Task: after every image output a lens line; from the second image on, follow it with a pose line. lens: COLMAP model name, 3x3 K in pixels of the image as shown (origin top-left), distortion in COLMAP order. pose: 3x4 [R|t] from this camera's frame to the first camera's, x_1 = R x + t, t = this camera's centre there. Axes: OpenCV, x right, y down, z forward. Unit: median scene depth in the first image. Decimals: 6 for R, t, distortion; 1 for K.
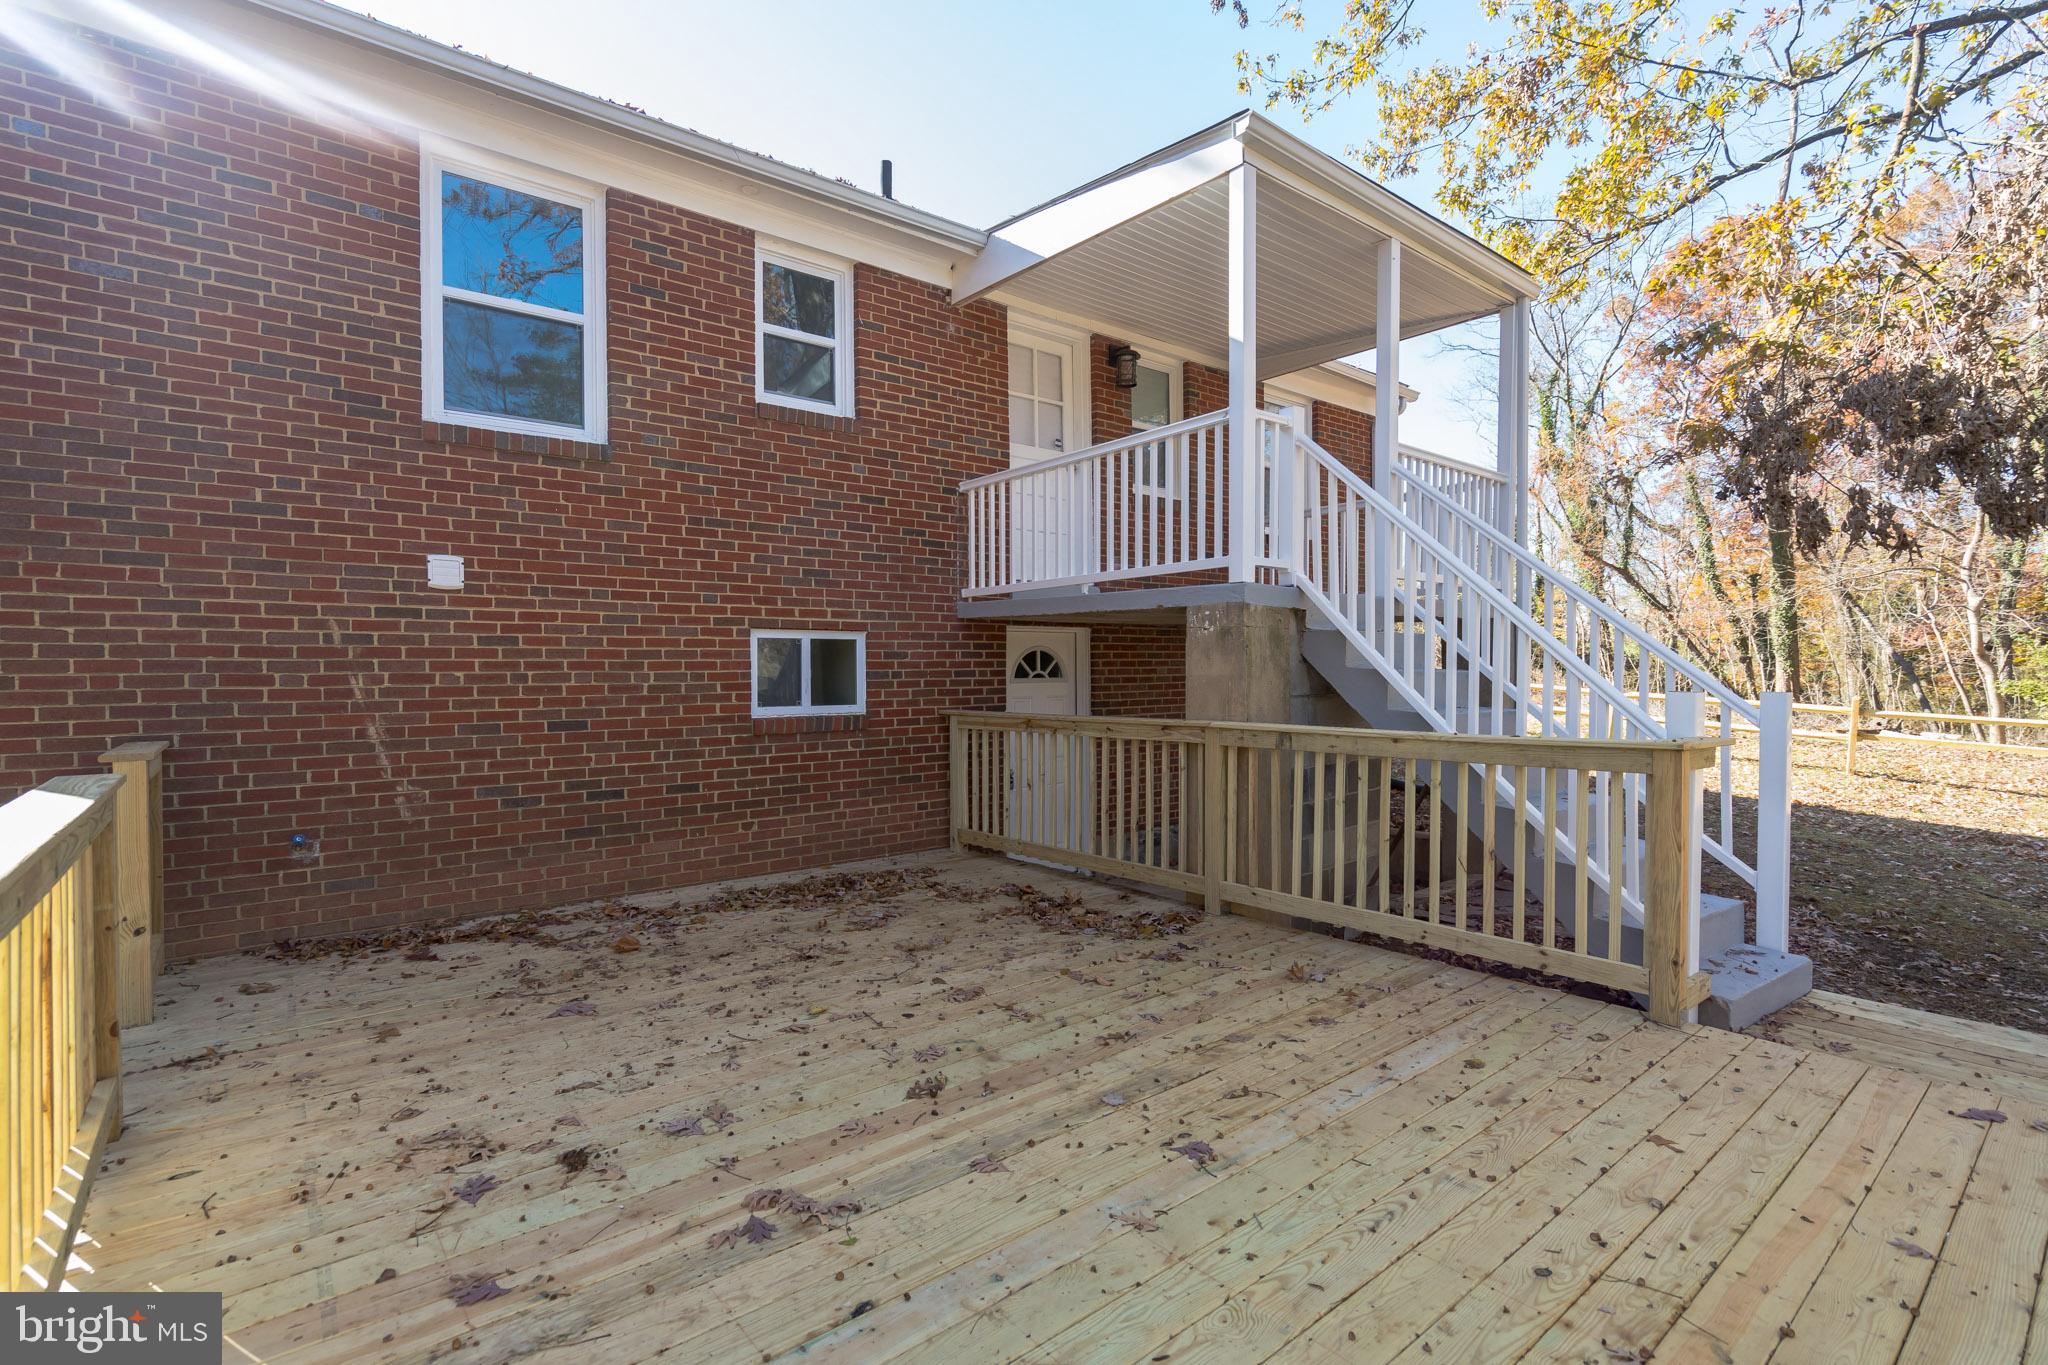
lens RADIAL K [[928.4, 0, 1023.4], [0, 928.4, 672.6], [0, 0, 1]] dist [-0.009293, 0.003513]
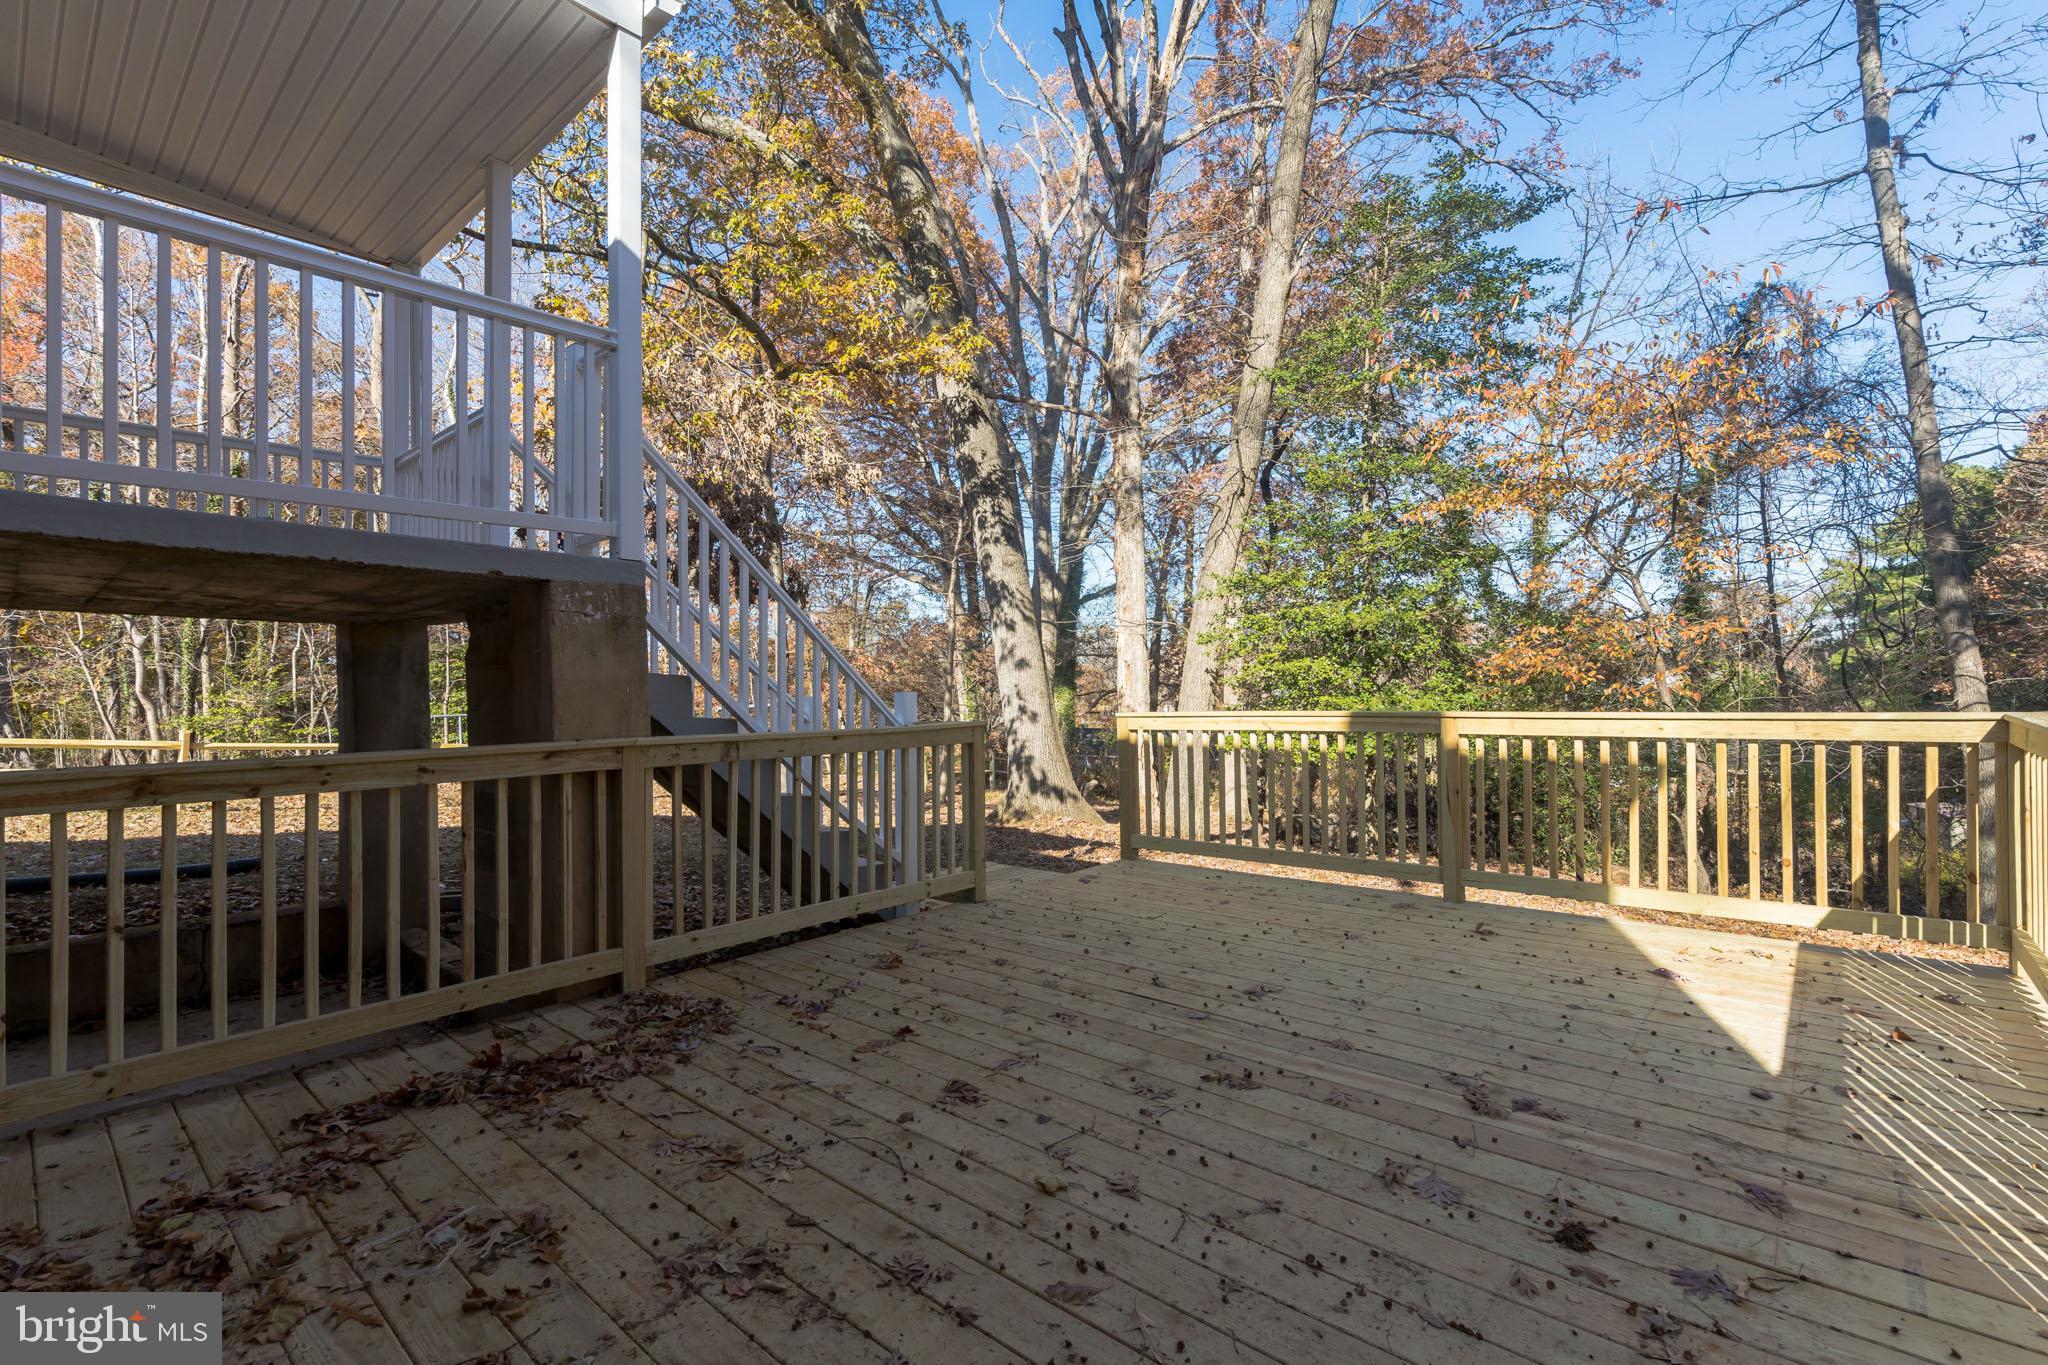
lens RADIAL K [[928.4, 0, 1029.9], [0, 928.4, 688.2], [0, 0, 1]] dist [-0.009293, 0.003513]
pose [[-0.156691, 0.012716, 0.987566, -0.861591], [0.018623, 0.999777, -0.009918, 0.033836], [-0.987472, 0.016837, -0.156893, 1.128001]]
